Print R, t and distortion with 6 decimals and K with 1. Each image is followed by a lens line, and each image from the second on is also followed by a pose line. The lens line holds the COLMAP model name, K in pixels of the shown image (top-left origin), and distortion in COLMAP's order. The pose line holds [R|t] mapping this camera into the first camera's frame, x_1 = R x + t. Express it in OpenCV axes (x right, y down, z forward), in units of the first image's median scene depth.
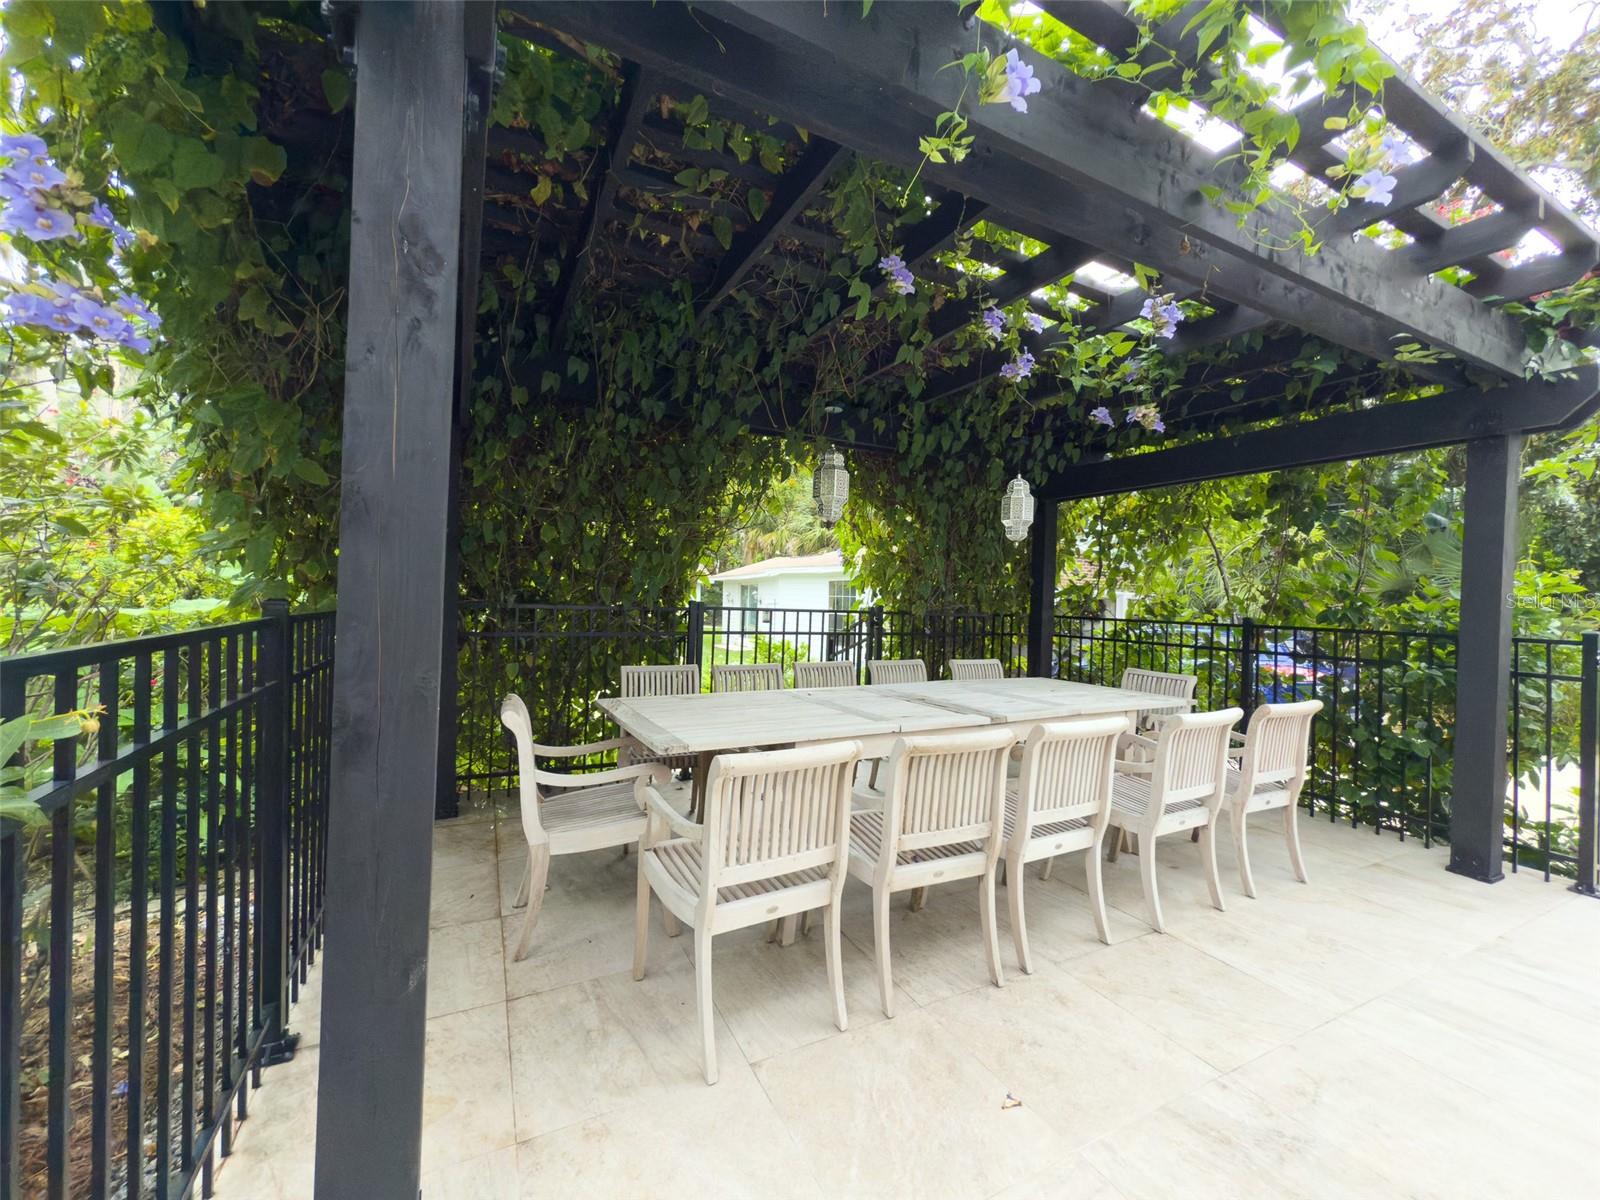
lens RADIAL K [[640.9, 0, 800.2], [0, 640.9, 600.6], [0, 0, 1]] dist [-0.015173, 0.002326]
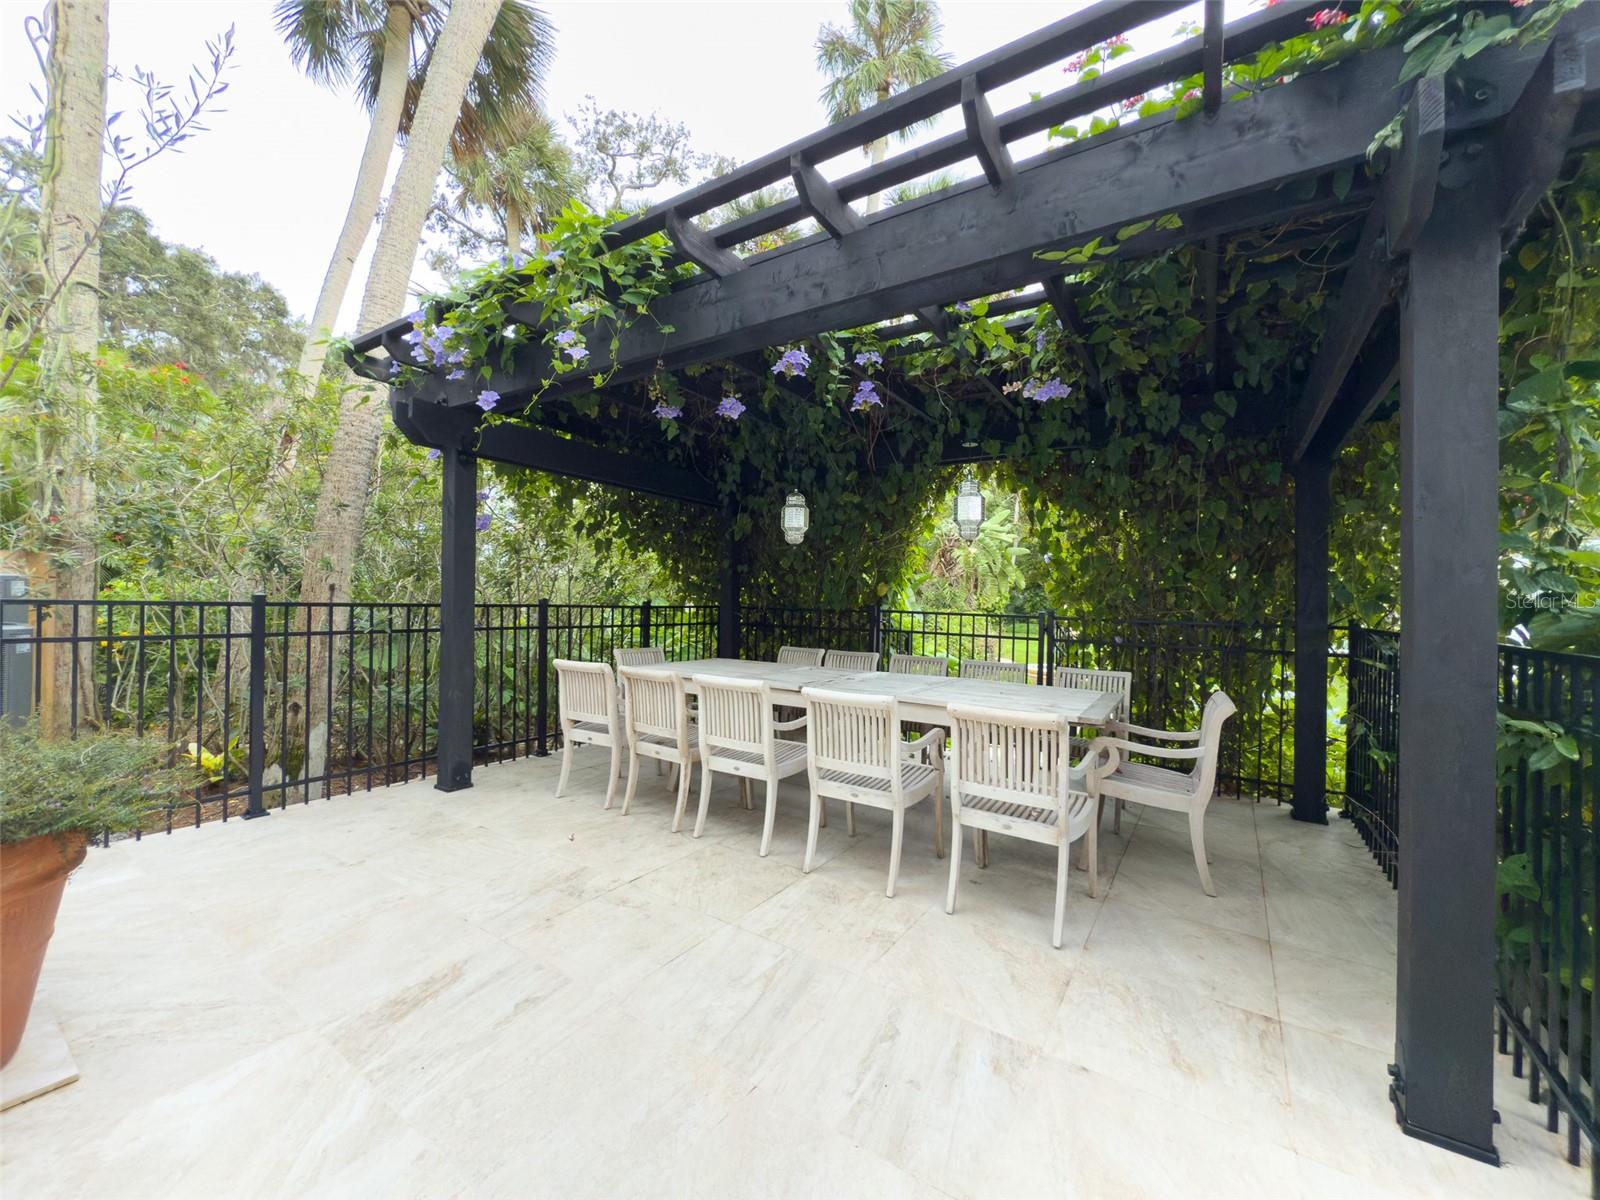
lens RADIAL K [[640.9, 0, 803.3], [0, 640.9, 600.9], [0, 0, 1]] dist [-0.015173, 0.002326]
pose [[0.512334, -0.000210, -0.858786, 1.833637], [0.001054, 0.999999, 0.000384, -0.001057], [0.858785, -0.001102, 0.512334, 0.412265]]
